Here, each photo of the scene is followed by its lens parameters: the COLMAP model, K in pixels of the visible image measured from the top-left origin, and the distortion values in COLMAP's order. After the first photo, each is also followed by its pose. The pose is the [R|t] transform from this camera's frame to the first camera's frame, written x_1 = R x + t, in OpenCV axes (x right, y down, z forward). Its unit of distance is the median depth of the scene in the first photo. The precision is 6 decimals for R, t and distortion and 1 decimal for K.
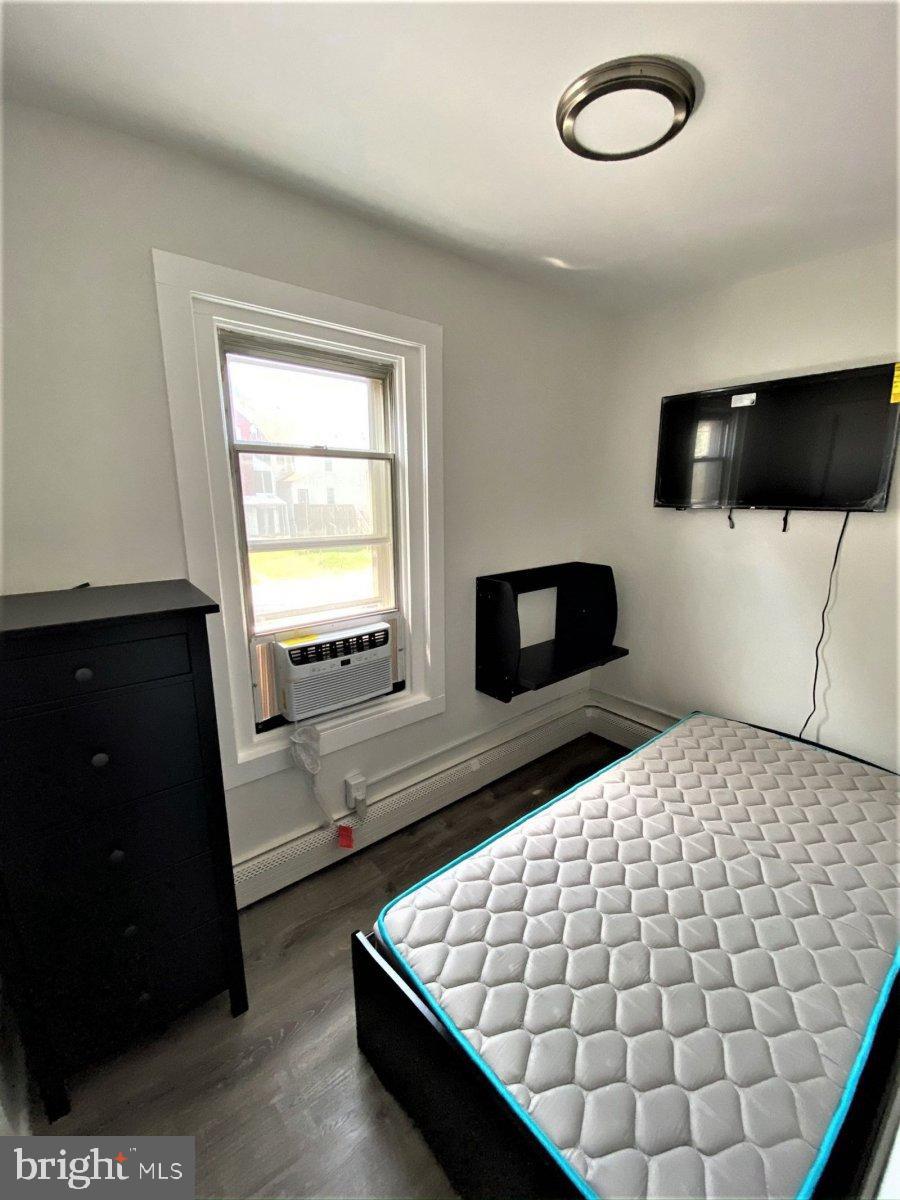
lens RADIAL K [[483.6, 0, 450.0], [0, 483.6, 600.0], [0, 0, 1]] dist [0.000776, -0.015723]
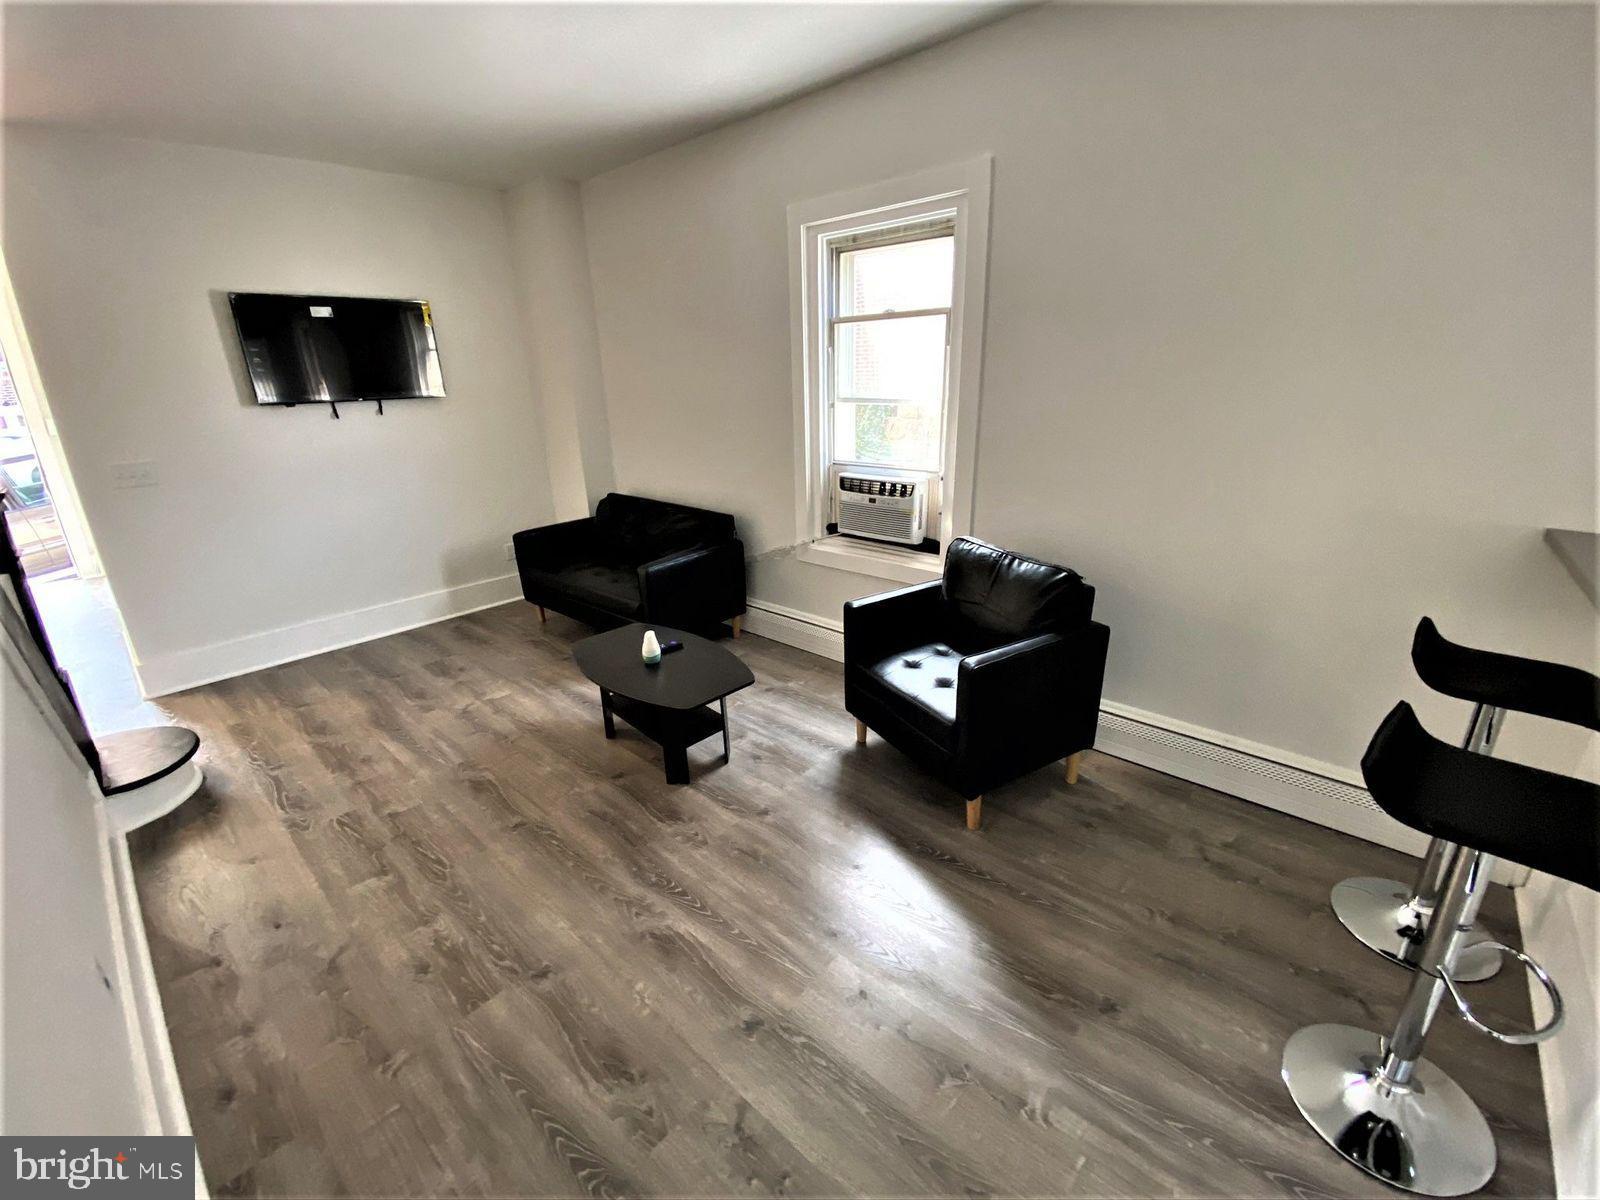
lens RADIAL K [[653.3, 0, 800.0], [0, 653.3, 600.0], [0, 0, 1]] dist [0.004572, -0.016424]
pose [[0.151356, 0.325261, -0.933433, 1.411806], [-0.185999, 0.936815, 0.296280, -0.090335], [0.970822, 0.128773, 0.202291, 0.548531]]
